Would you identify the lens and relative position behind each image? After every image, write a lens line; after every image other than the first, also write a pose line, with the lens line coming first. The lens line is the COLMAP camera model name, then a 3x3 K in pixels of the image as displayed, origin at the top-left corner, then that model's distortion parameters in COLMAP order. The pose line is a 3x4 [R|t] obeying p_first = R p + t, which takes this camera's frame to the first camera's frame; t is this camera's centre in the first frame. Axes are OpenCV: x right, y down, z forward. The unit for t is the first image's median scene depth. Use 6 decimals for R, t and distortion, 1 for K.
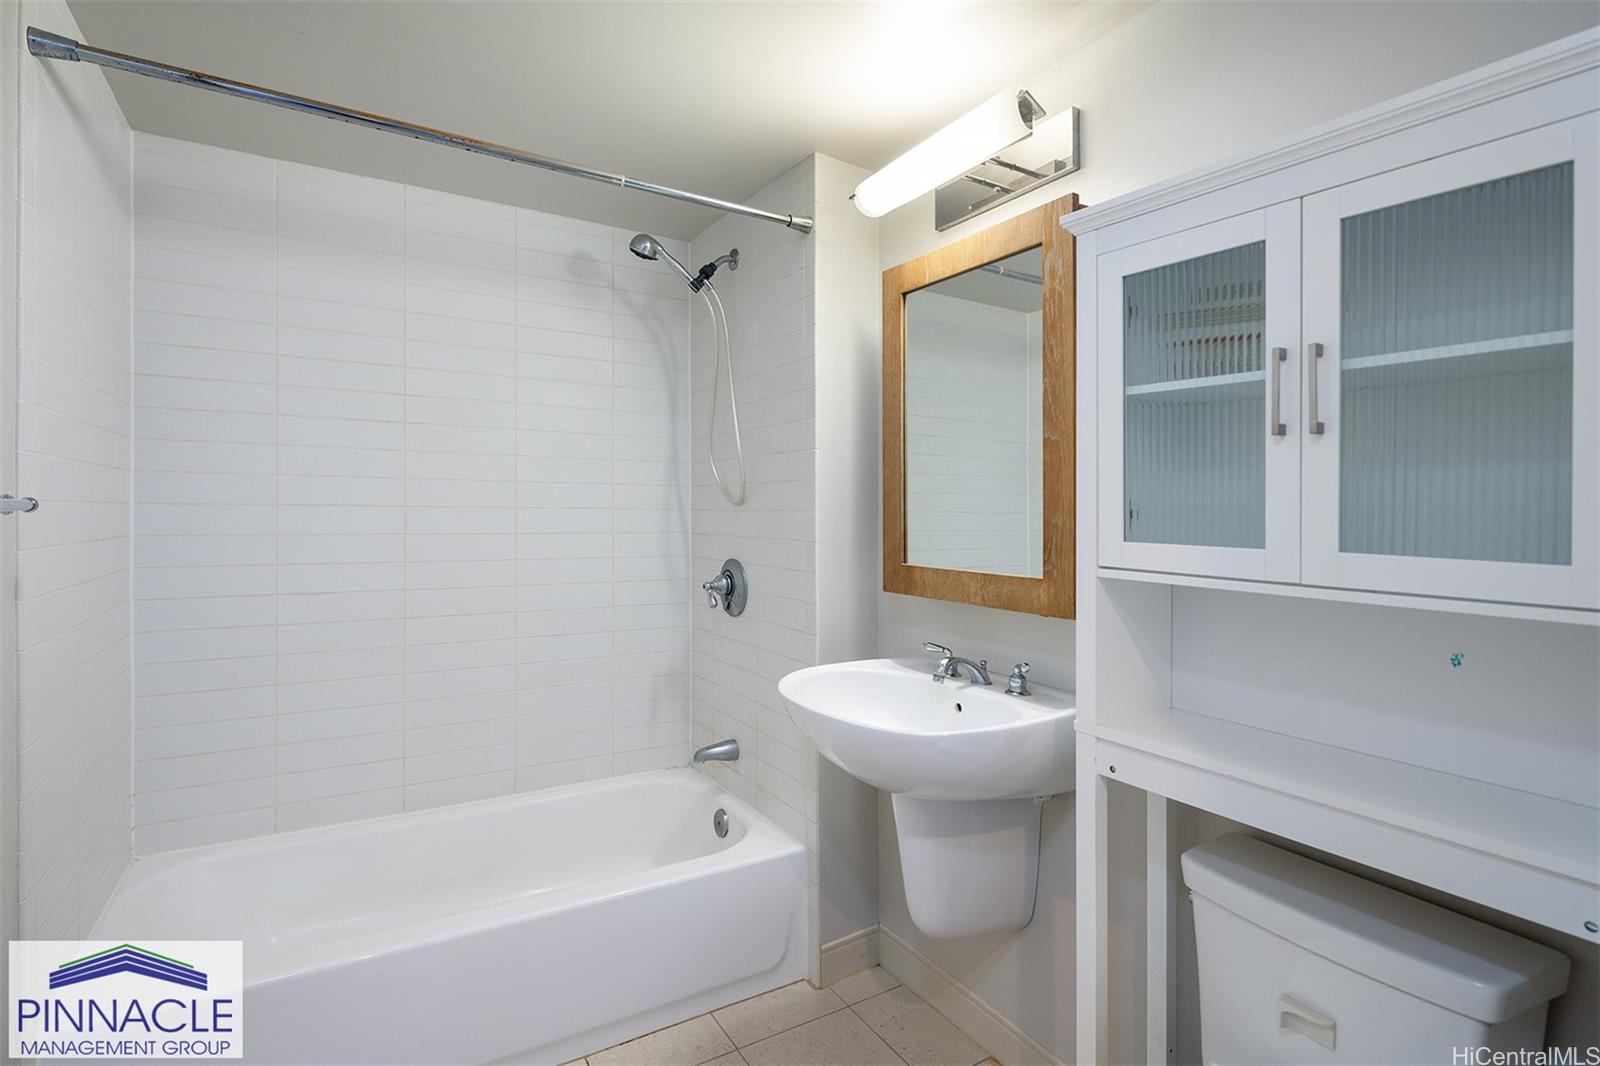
lens RADIAL K [[773.2, 0, 807.1], [0, 773.2, 528.3], [0, 0, 1]] dist [0.007406, -0.005908]
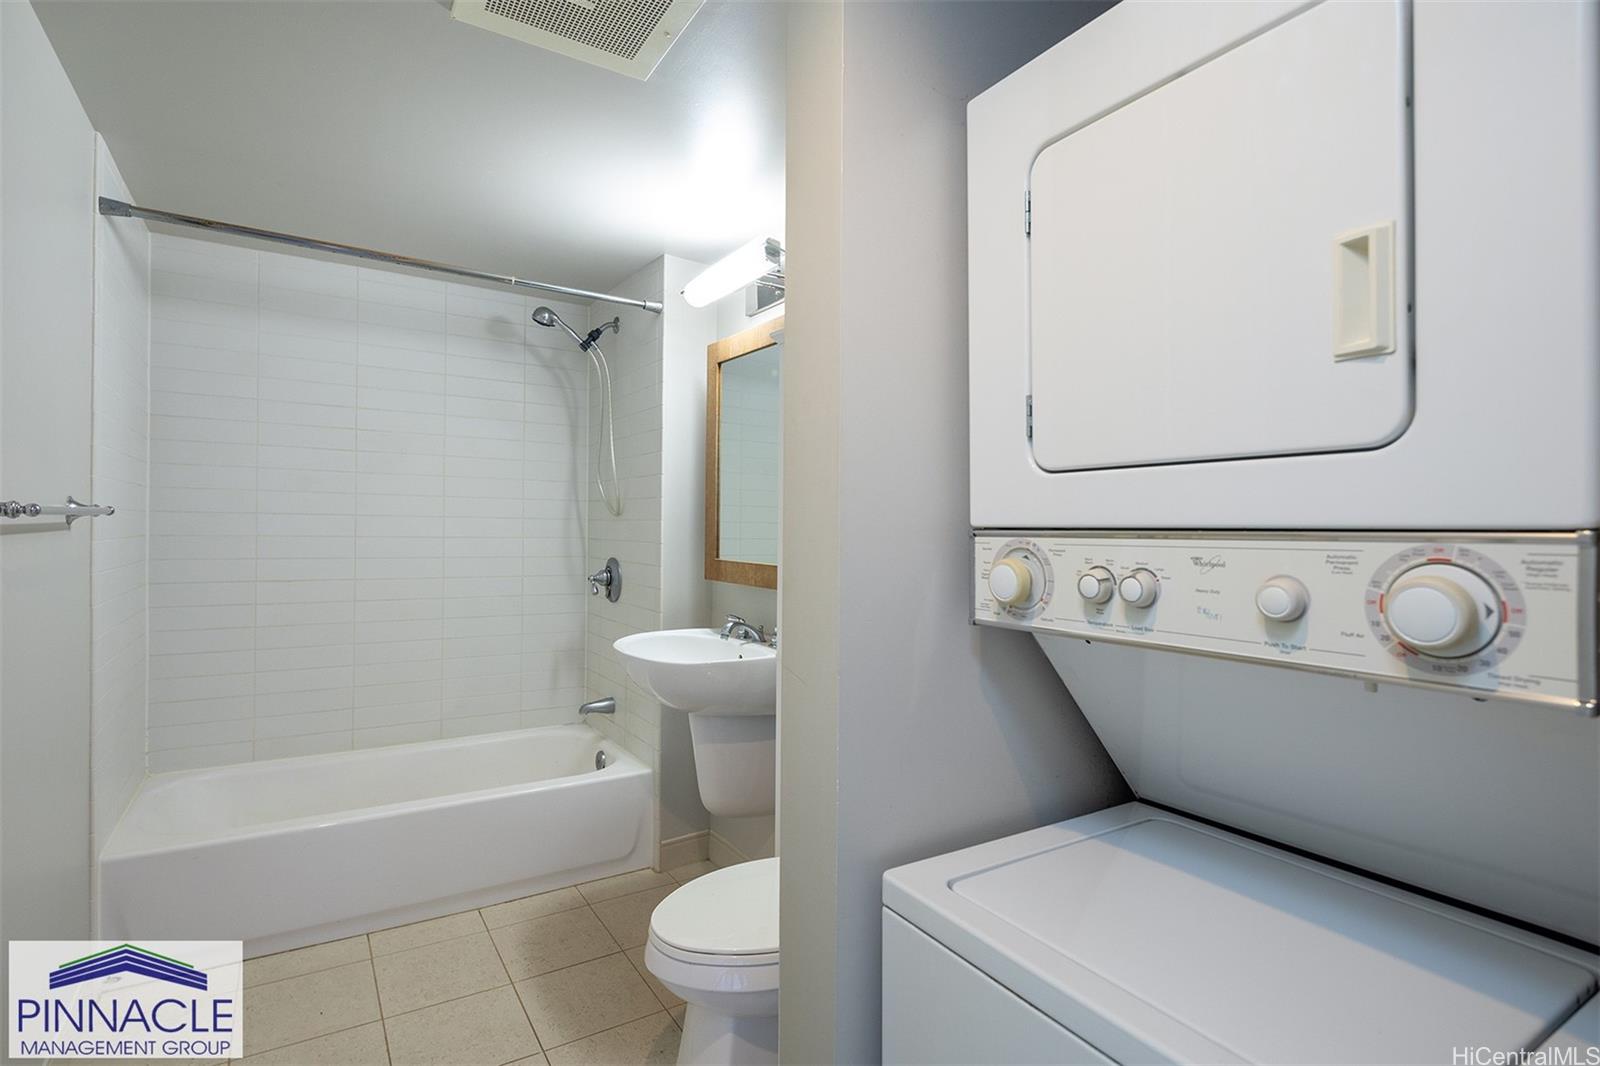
lens RADIAL K [[773.2, 0, 791.8], [0, 773.2, 539.9], [0, 0, 1]] dist [0.007406, -0.005908]
pose [[0.999851, 0.006551, 0.015972, 0.213220], [-0.006497, 0.999973, -0.003433, 0.014446], [-0.015994, 0.003329, 0.999867, -0.345690]]
